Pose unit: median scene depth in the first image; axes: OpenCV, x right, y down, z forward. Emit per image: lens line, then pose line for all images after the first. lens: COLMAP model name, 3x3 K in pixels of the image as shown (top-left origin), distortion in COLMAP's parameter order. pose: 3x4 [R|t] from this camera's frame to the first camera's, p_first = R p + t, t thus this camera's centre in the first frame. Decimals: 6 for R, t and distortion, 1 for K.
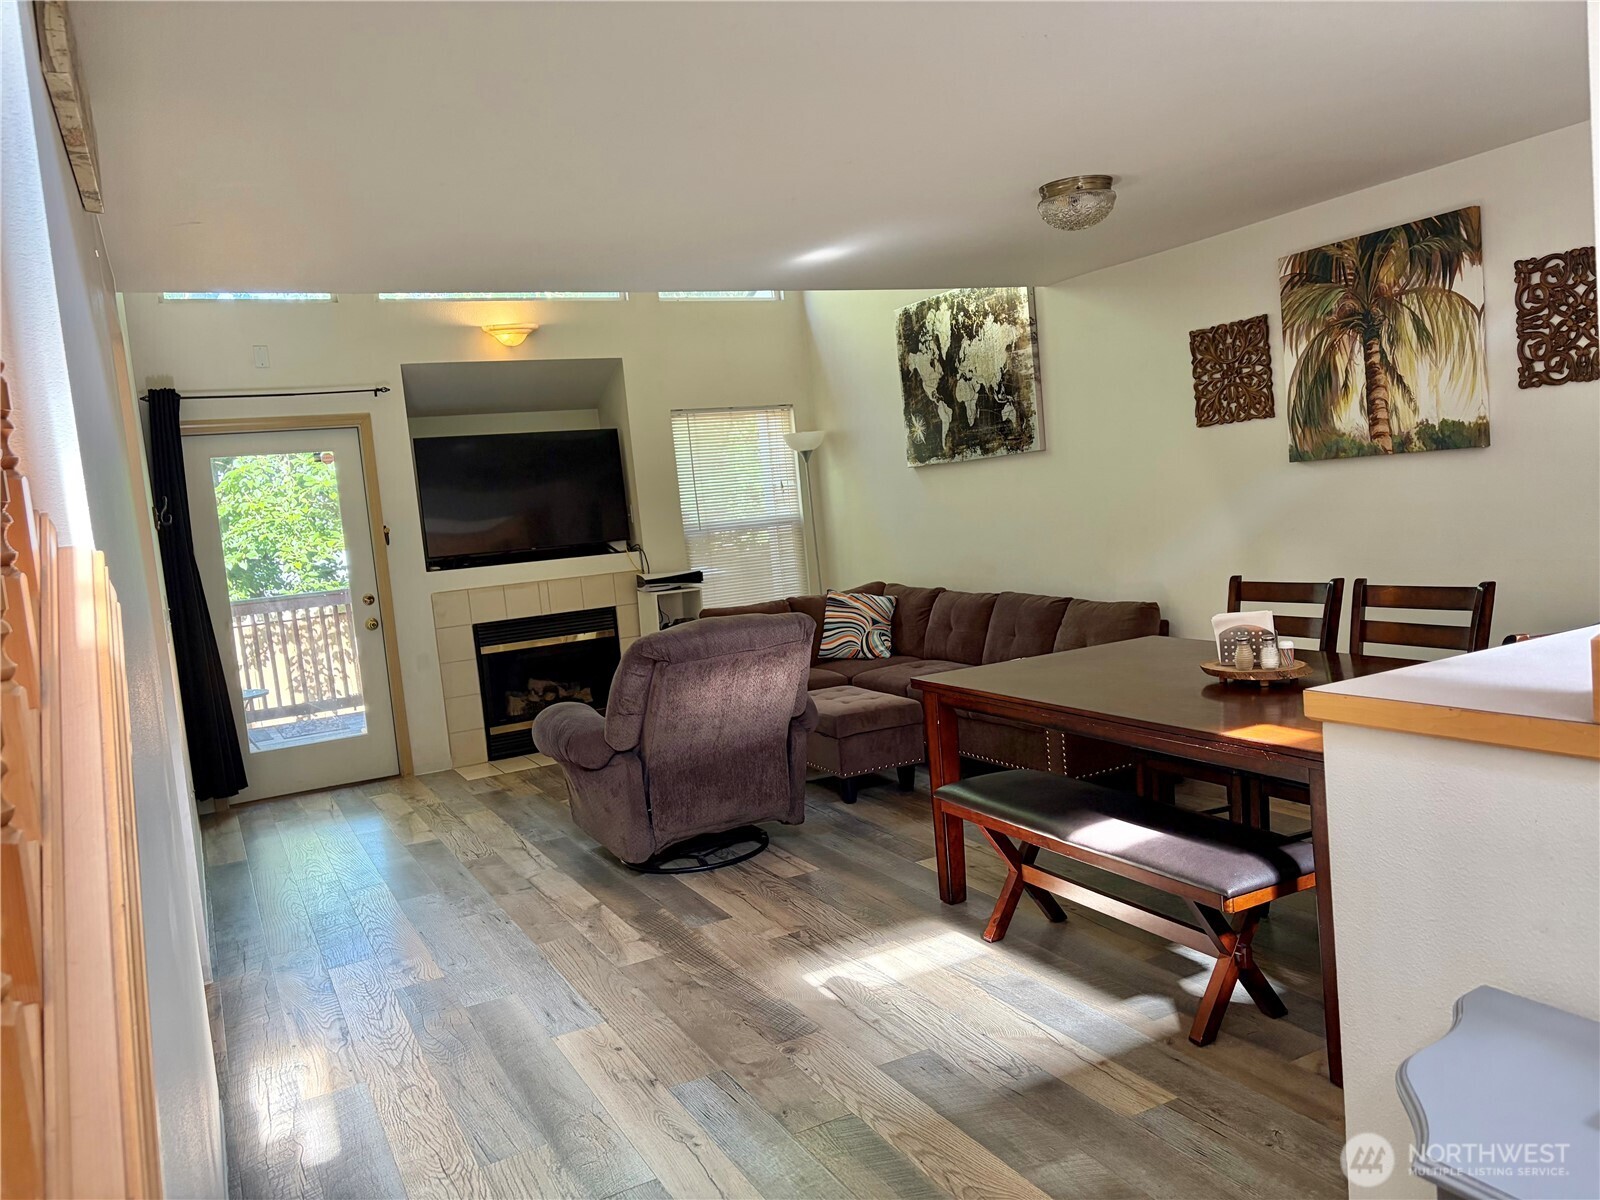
lens RADIAL K [[1198.9, 0, 804.3], [0, 1198.9, 604.3], [0, 0, 1]] dist [0.075630, -0.090905]
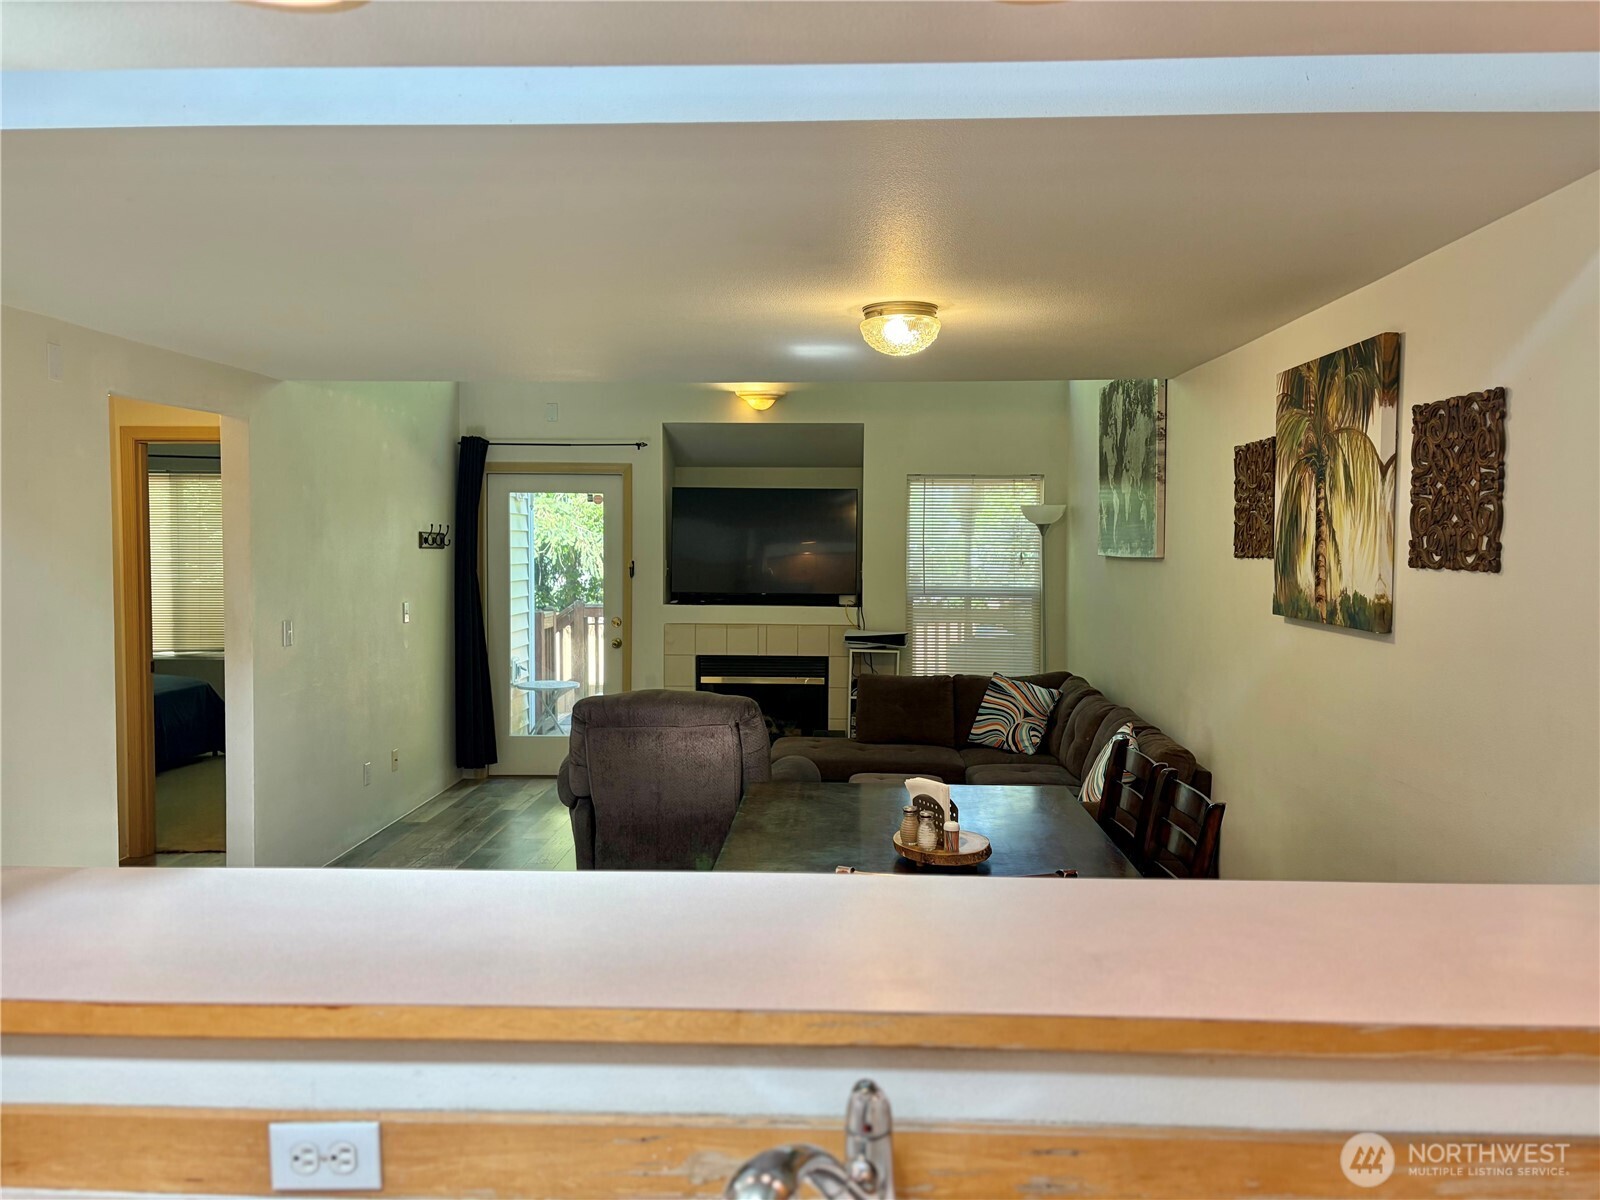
lens RADIAL K [[1206.2, 0, 803.4], [0, 1206.2, 601.1], [0, 0, 1]] dist [0.067441, -0.081486]
pose [[0.867958, 0.121369, -0.481578, 0.393849], [-0.130036, 0.991388, 0.015487, -0.073039], [0.479311, 0.049181, 0.876266, 0.079541]]
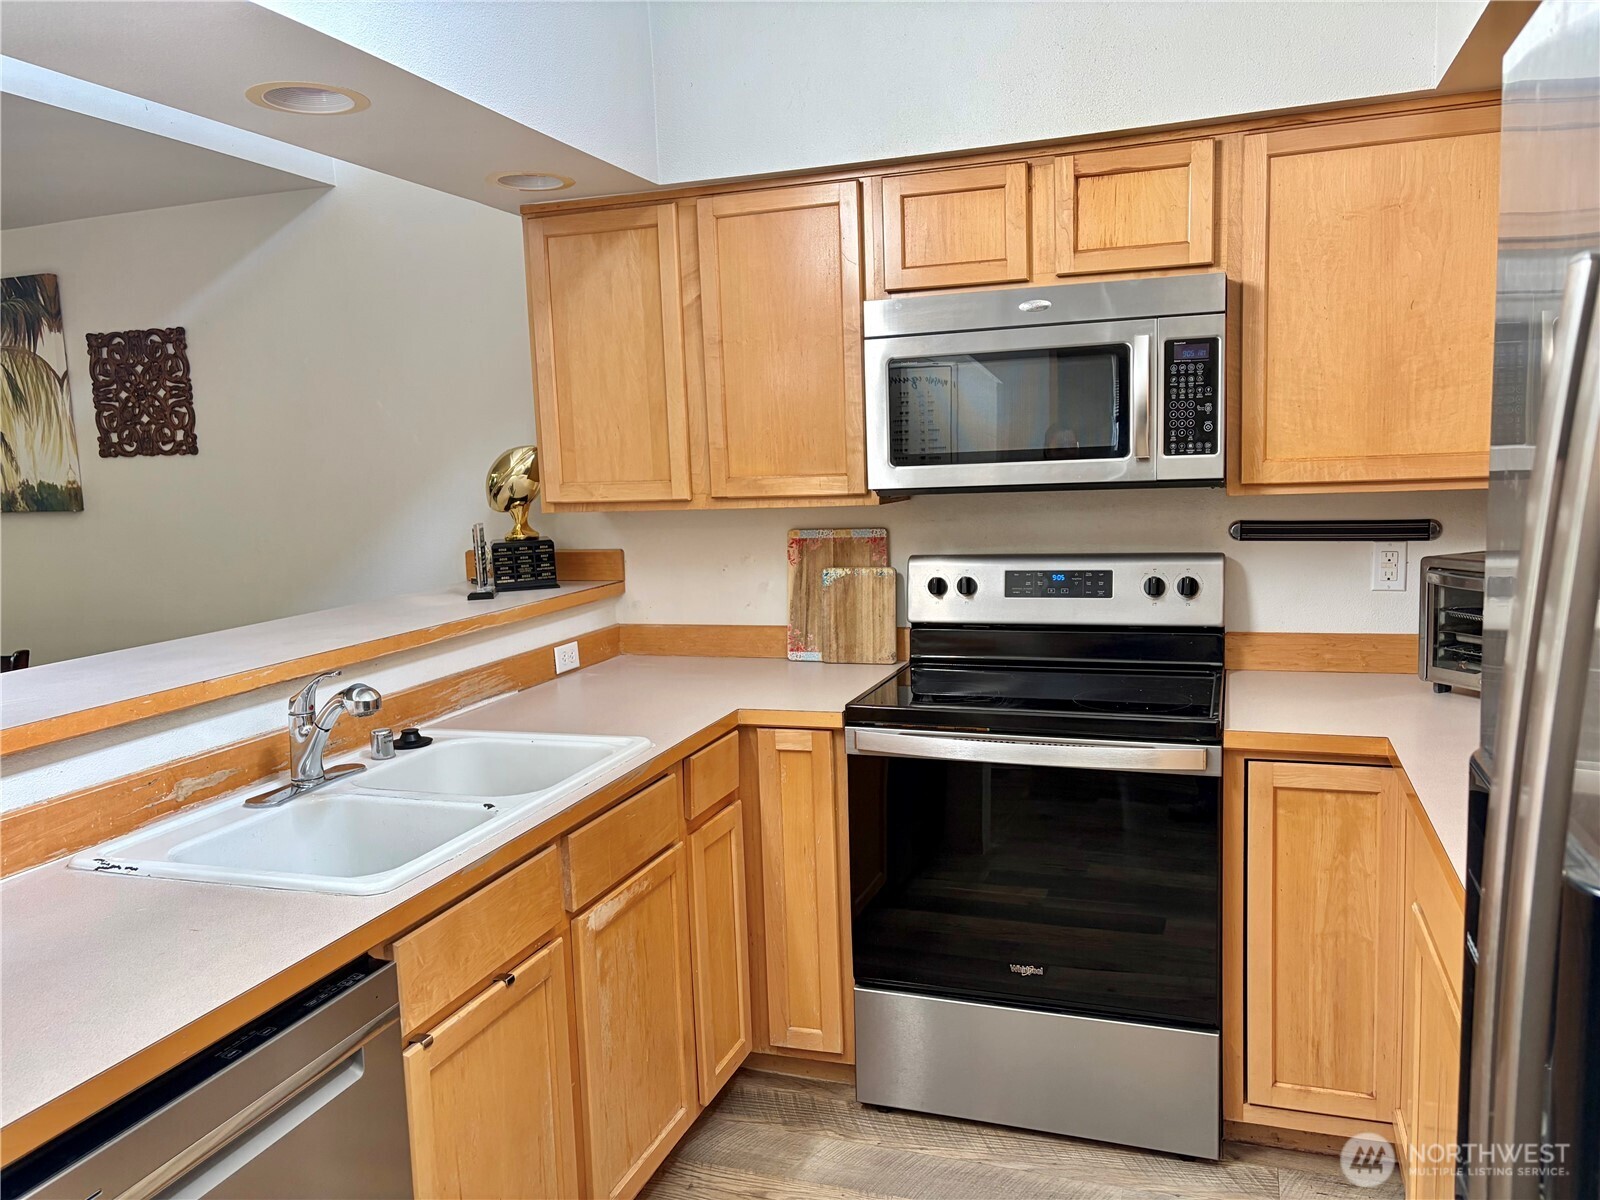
lens RADIAL K [[1198.7, 0, 804.8], [0, 1198.7, 604.4], [0, 0, 1]] dist [0.052067, -0.057576]
pose [[0.723443, -0.021074, 0.690062, 0.192183], [0.033465, 0.999429, -0.004562, -0.017256], [-0.689572, 0.026393, 0.723736, -0.095671]]
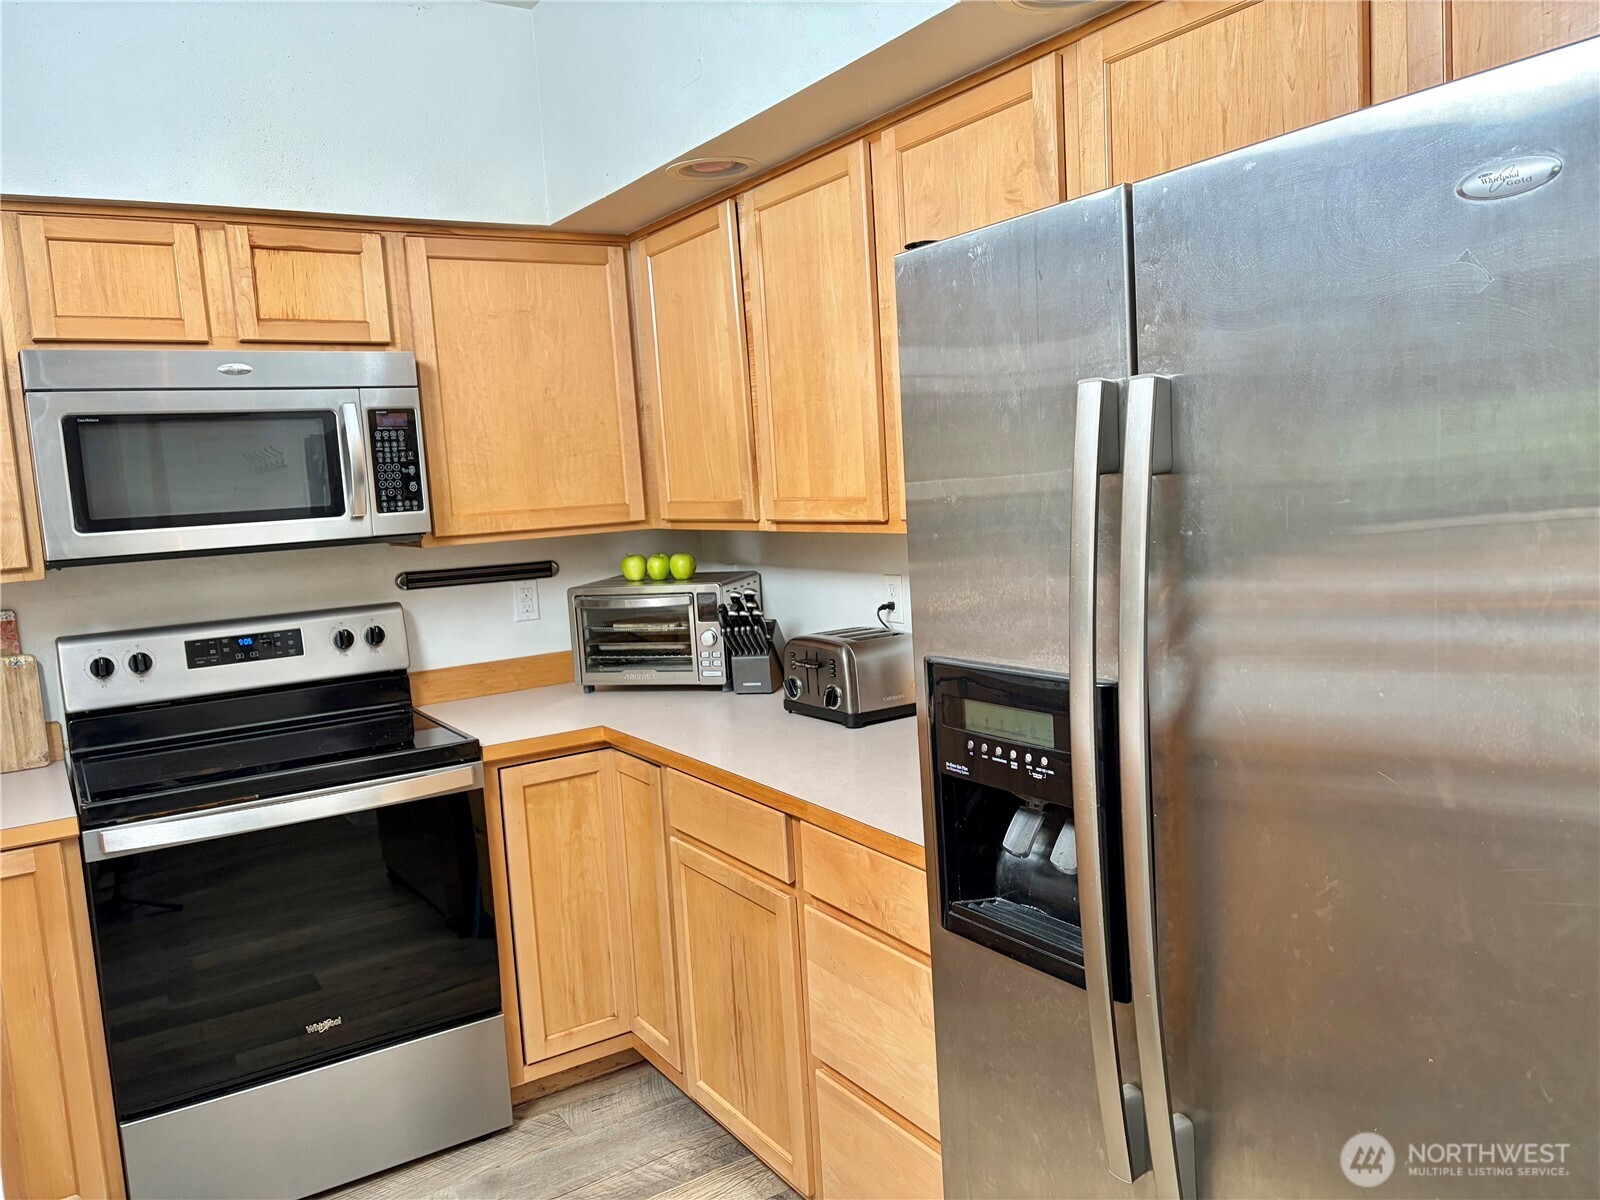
lens RADIAL K [[1193.1, 0, 806.4], [0, 1193.1, 602.0], [0, 0, 1]] dist [0.048036, -0.059281]
pose [[-0.092618, -0.011352, 0.995637, 0.106790], [0.158071, 0.987086, 0.025959, -0.019520], [-0.983075, 0.159785, -0.089628, 0.002634]]
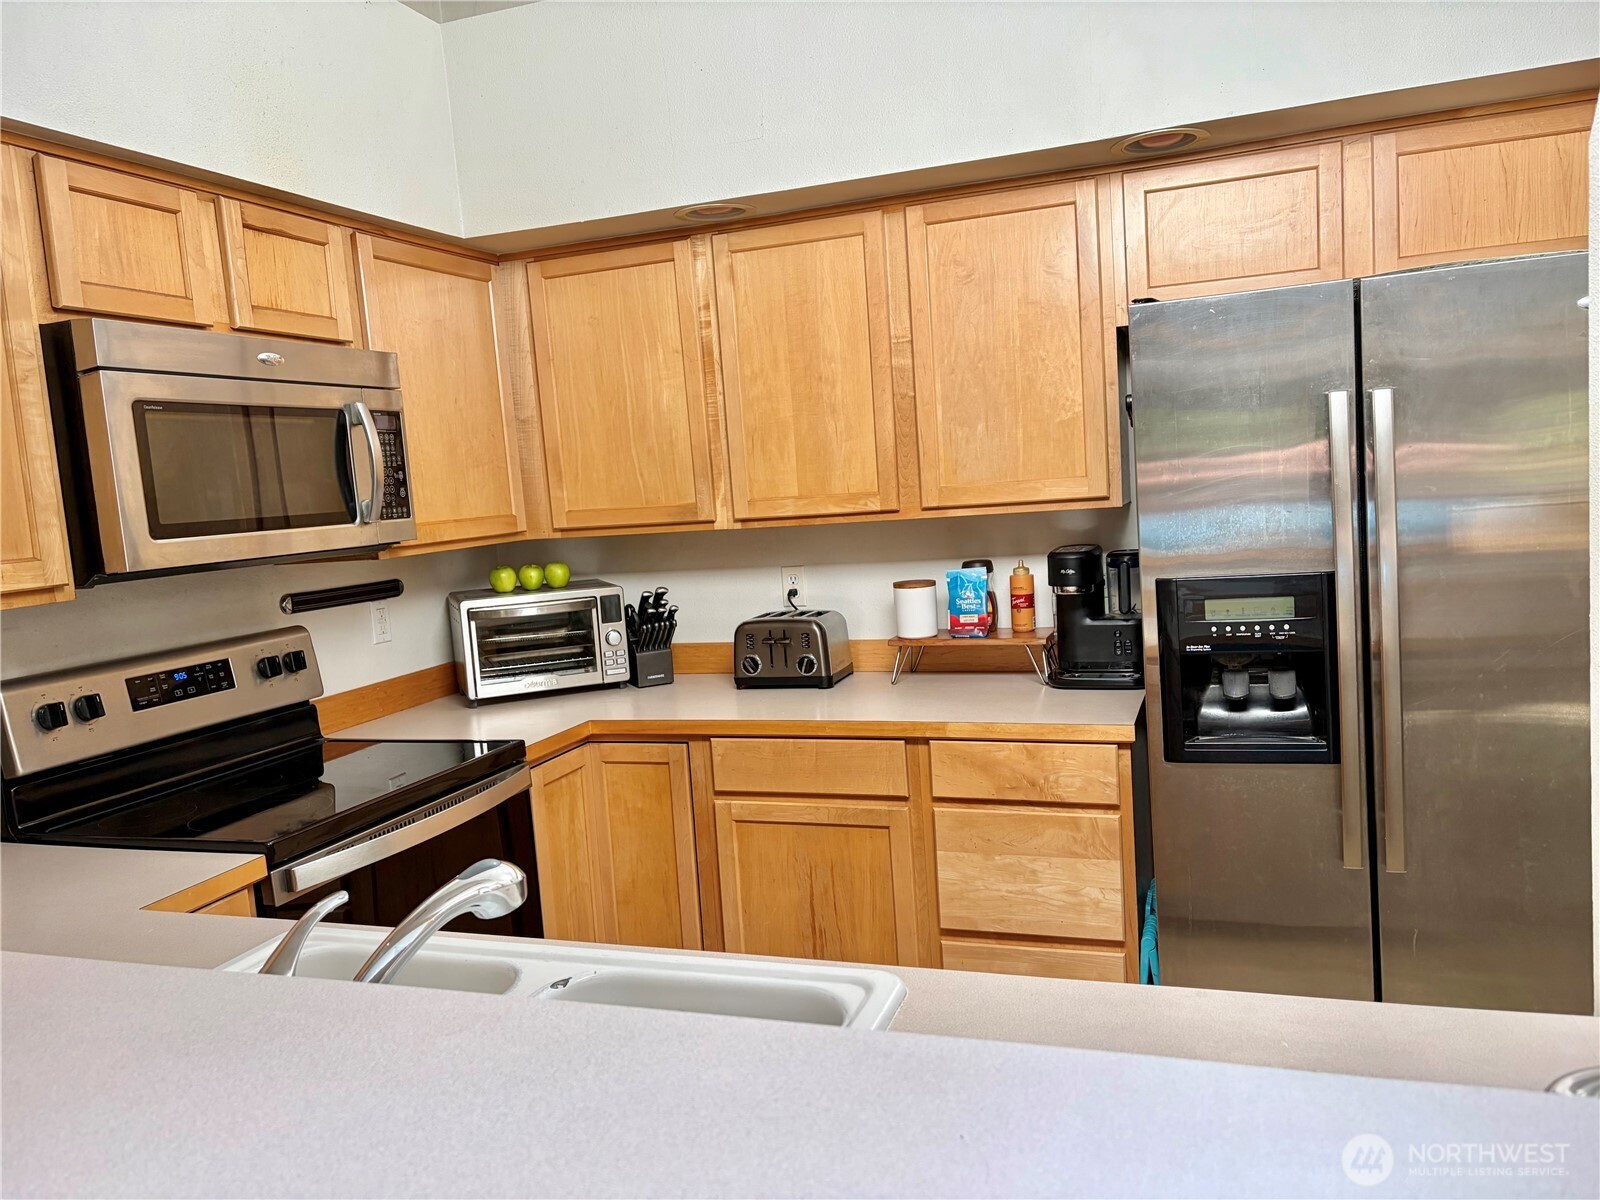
lens RADIAL K [[1191.1, 0, 798.9], [0, 1191.1, 604.2], [0, 0, 1]] dist [0.027613, -0.011717]
pose [[-0.669445, 0.059985, 0.740436, 0.156422], [0.196836, 0.975431, 0.098941, -0.048975], [-0.716310, 0.211980, -0.664804, 0.290340]]
